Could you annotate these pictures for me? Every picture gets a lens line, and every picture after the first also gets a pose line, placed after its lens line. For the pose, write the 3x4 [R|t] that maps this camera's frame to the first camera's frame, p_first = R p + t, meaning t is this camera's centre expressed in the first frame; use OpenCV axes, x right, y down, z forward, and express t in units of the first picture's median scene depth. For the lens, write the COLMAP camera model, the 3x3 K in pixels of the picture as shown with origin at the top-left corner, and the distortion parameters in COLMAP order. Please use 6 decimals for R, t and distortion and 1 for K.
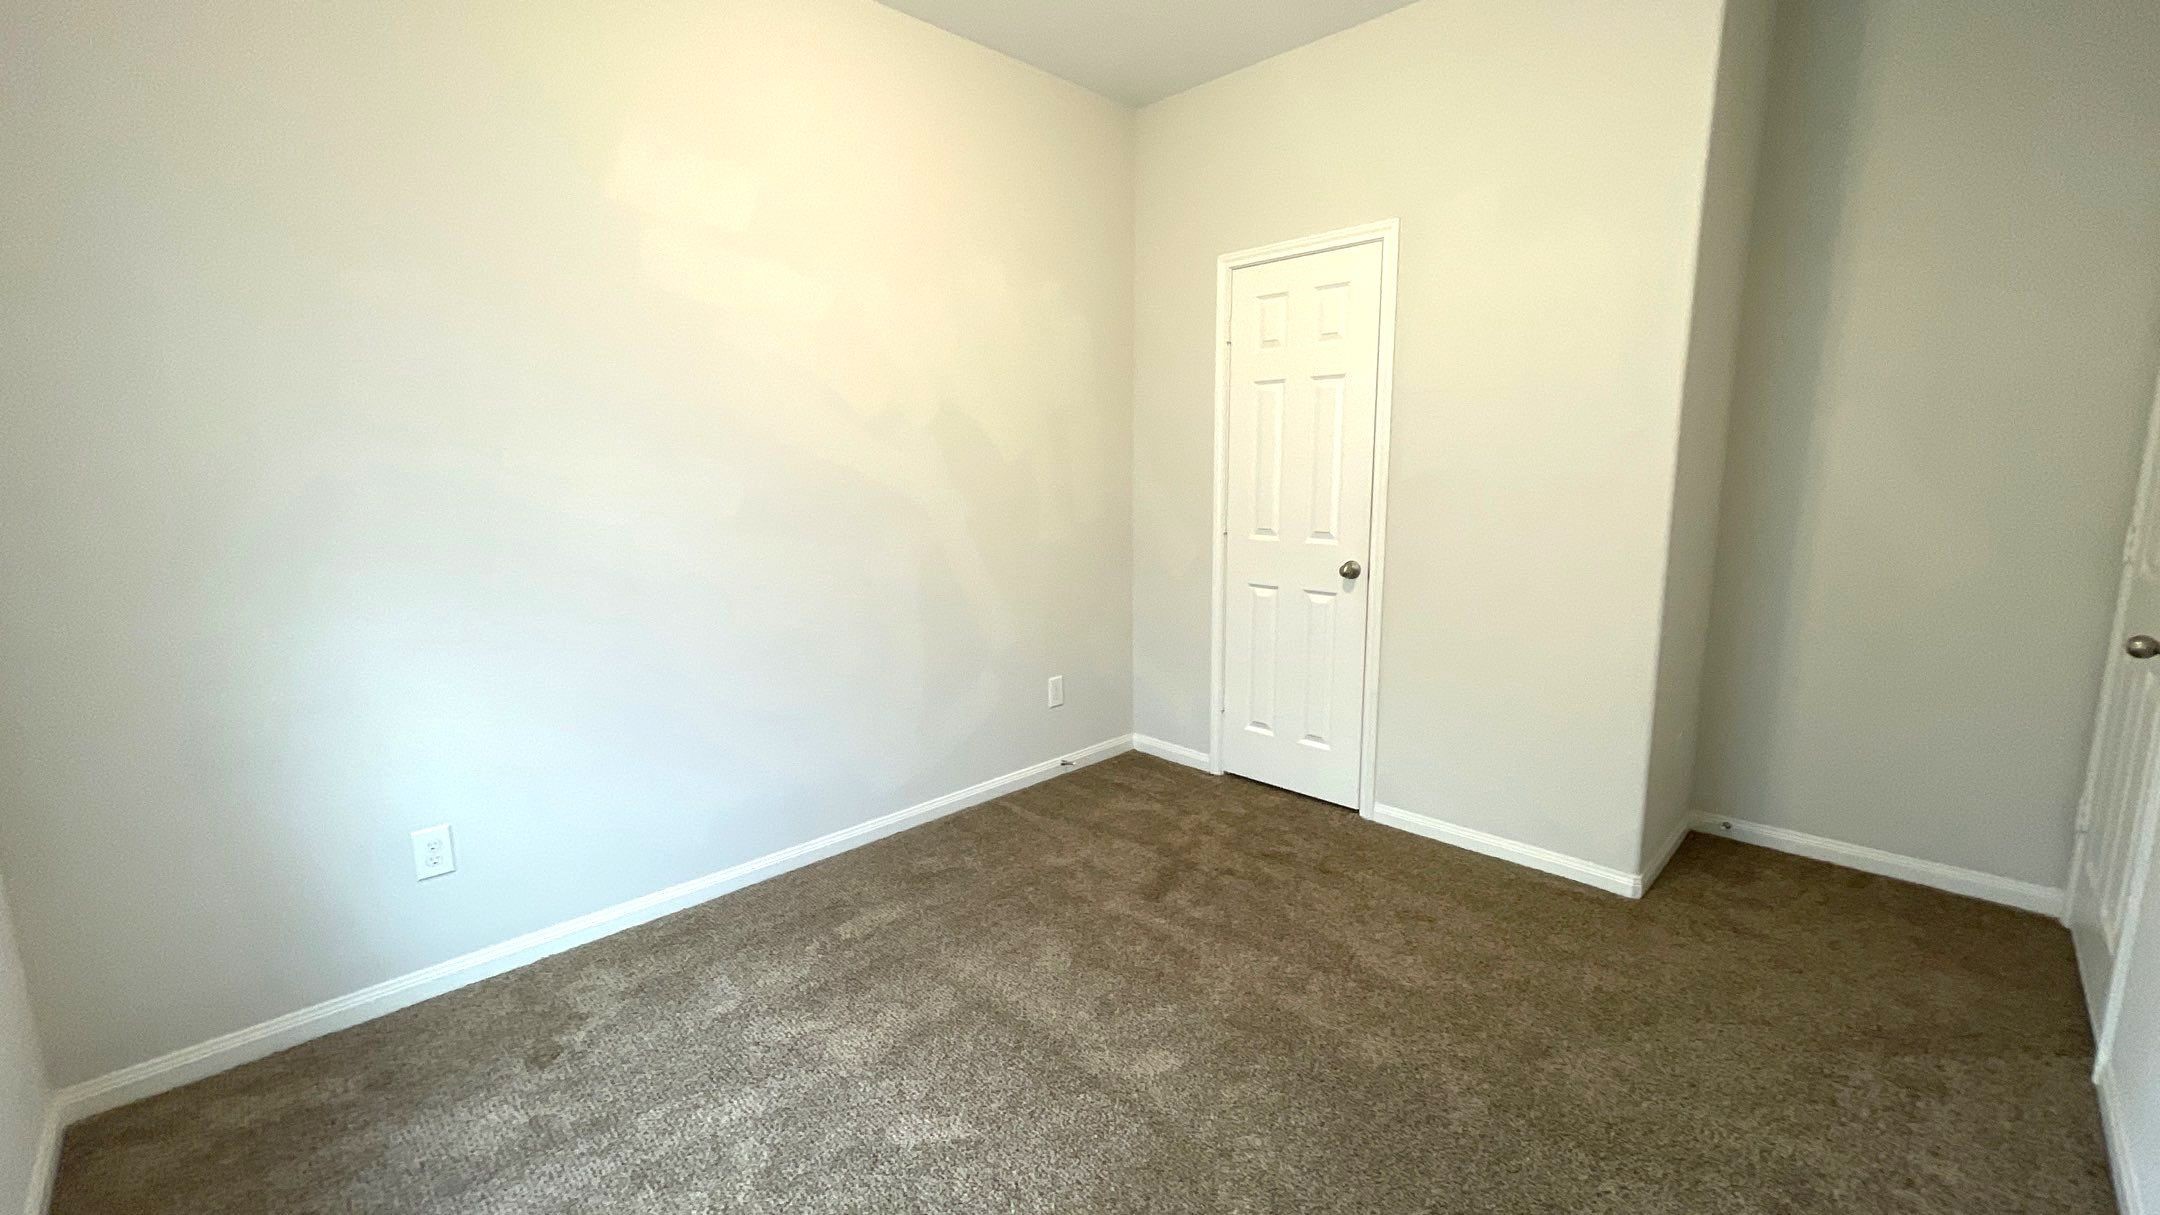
lens RADIAL K [[873.0, 0, 1059.5], [0, 873.0, 598.1], [0, 0, 1]] dist [0.004556, 0.000625]
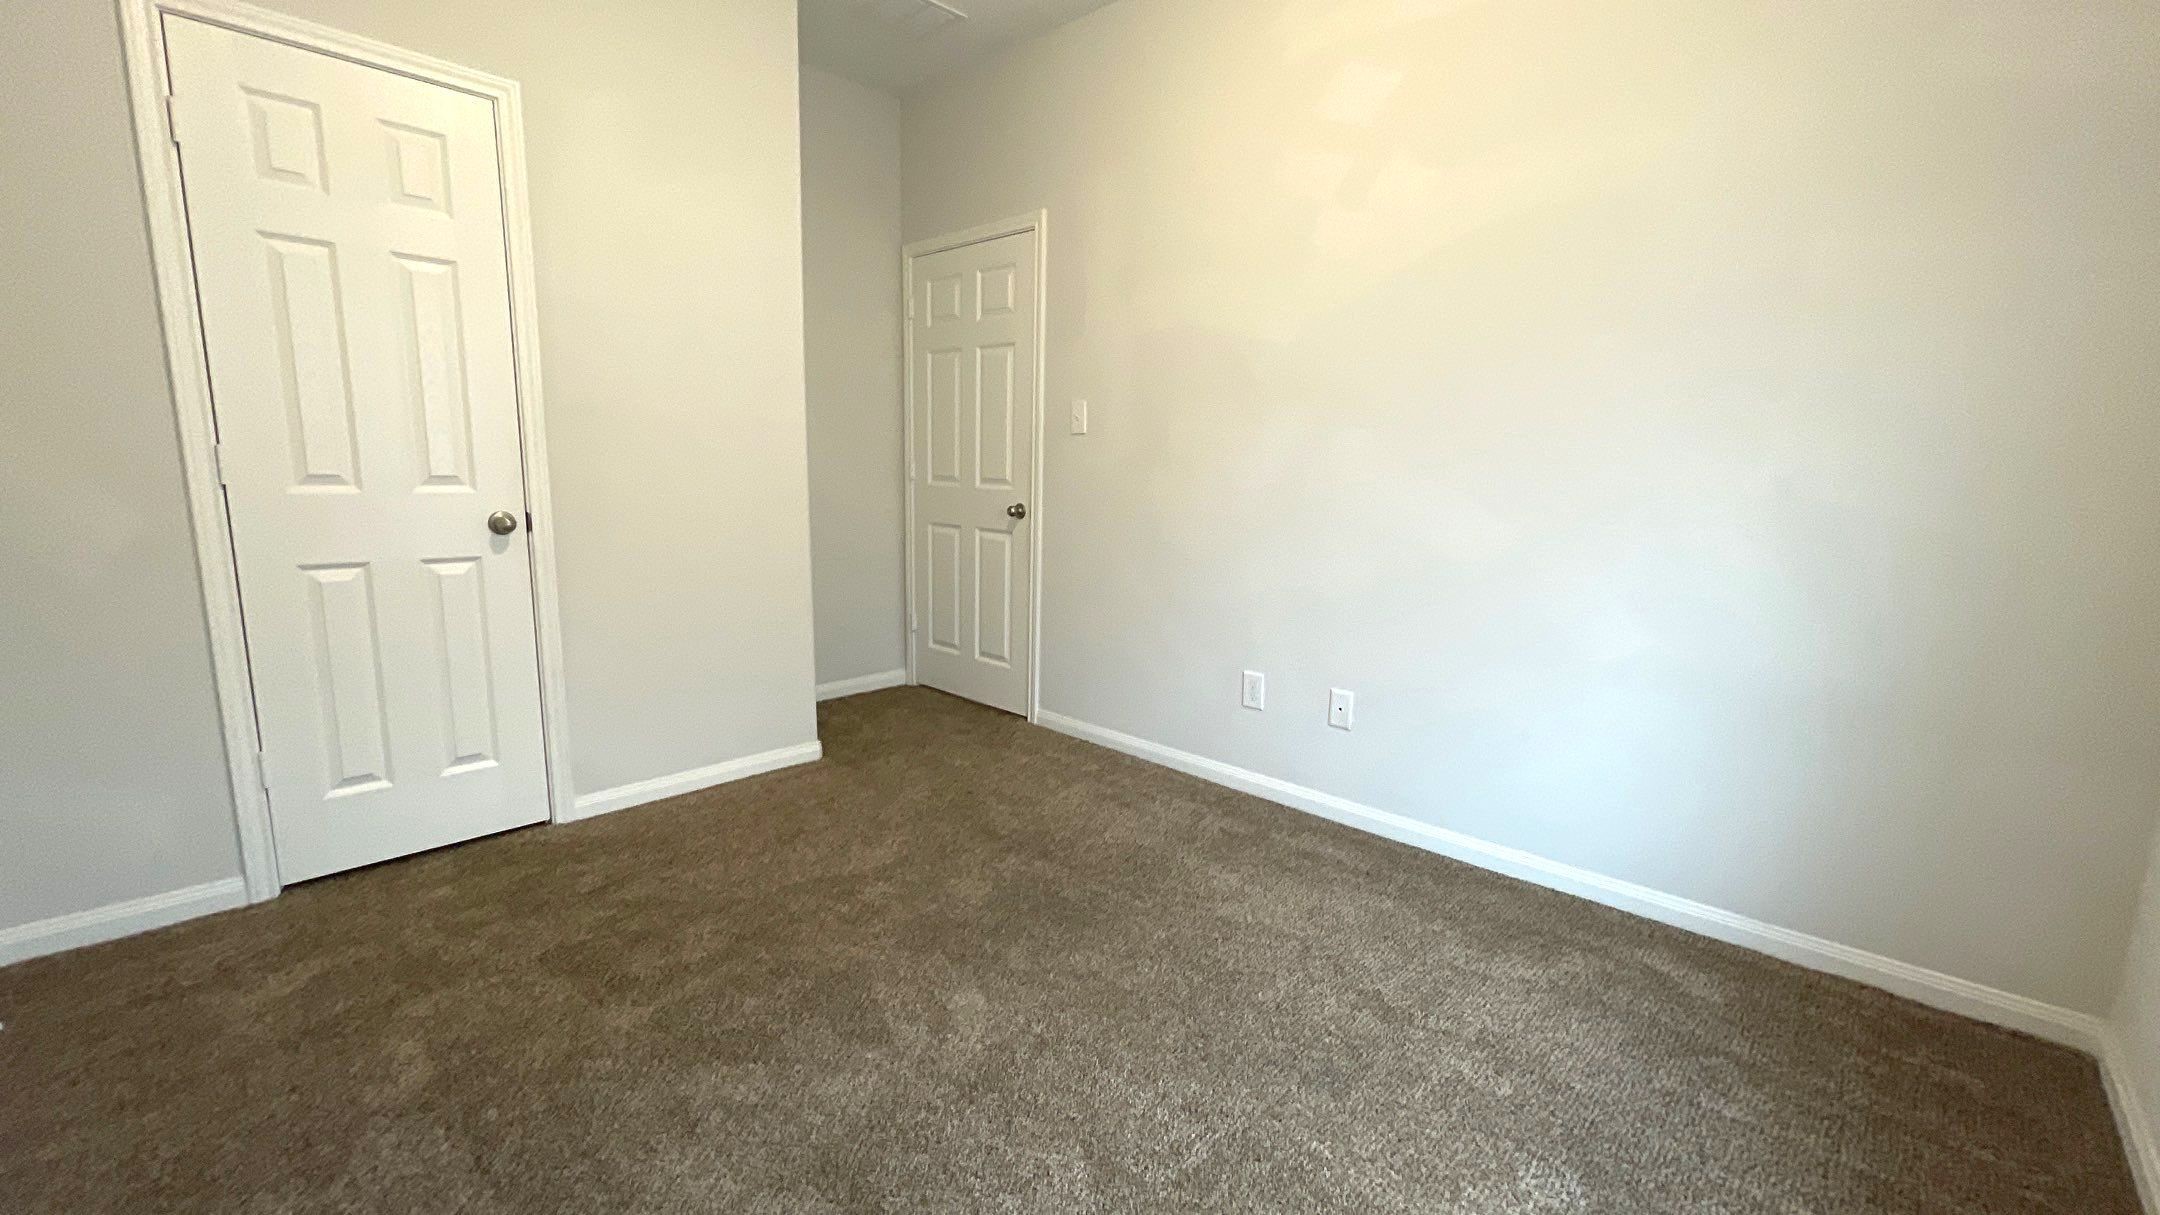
lens RADIAL K [[873.0, 0, 1100.4], [0, 873.0, 597.8], [0, 0, 1]] dist [0.004556, 0.000625]
pose [[-0.045852, -0.148866, 0.987794, -0.490187], [0.128203, 0.979780, 0.153609, -0.019650], [-0.990687, 0.133681, -0.025840, 0.523638]]
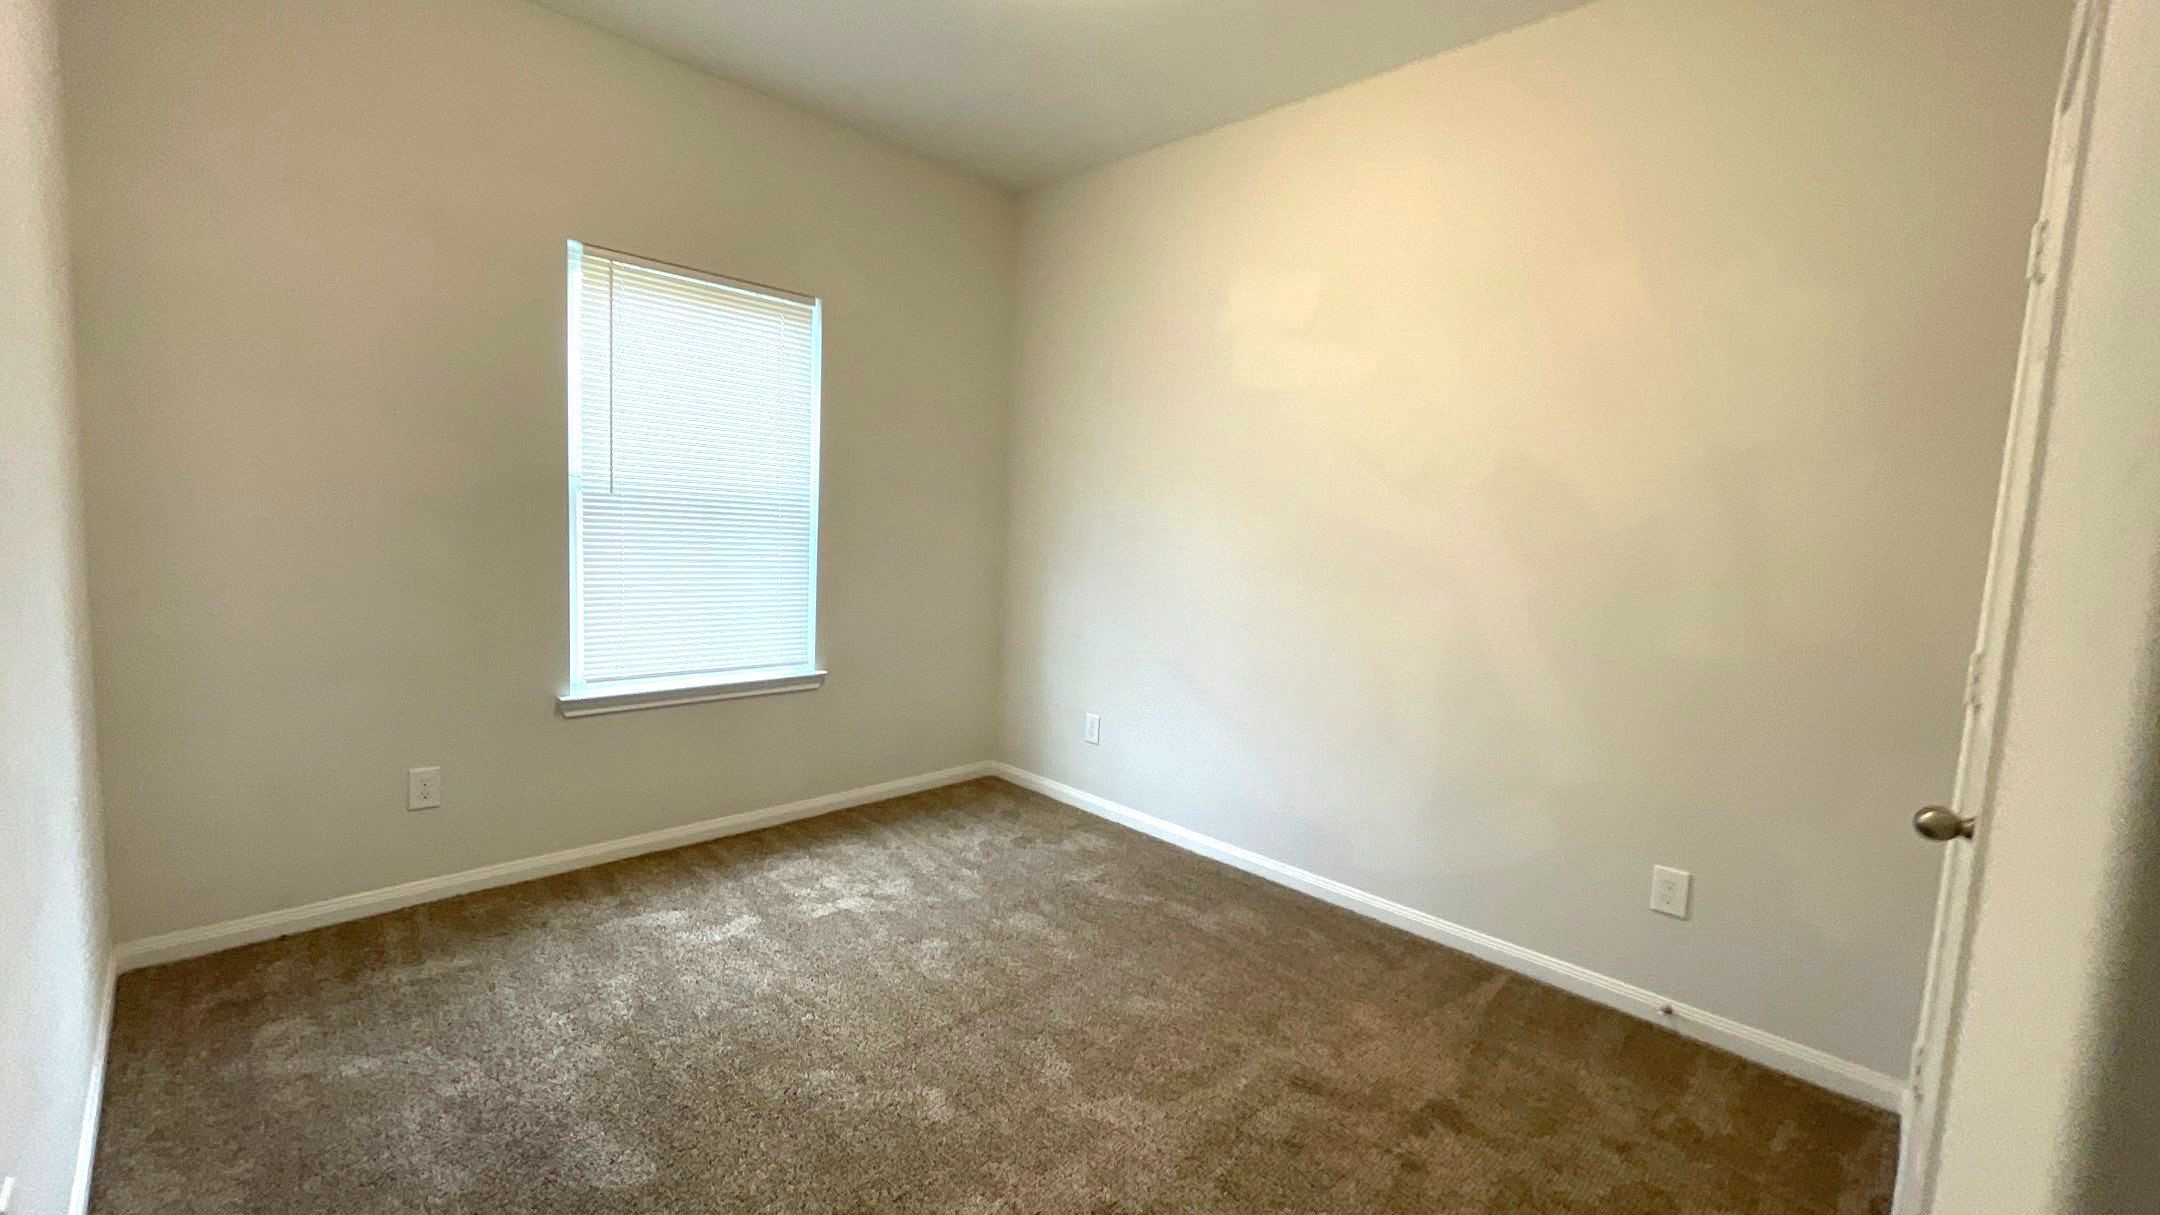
lens RADIAL K [[873.0, 0, 1080.6], [0, 873.0, 598.7], [0, 0, 1]] dist [0.004556, 0.000625]
pose [[0.026309, 0.105773, -0.994042, 0.713238], [-0.200641, 0.974710, 0.098405, -0.092381], [0.979312, 0.196857, 0.046866, 0.609441]]
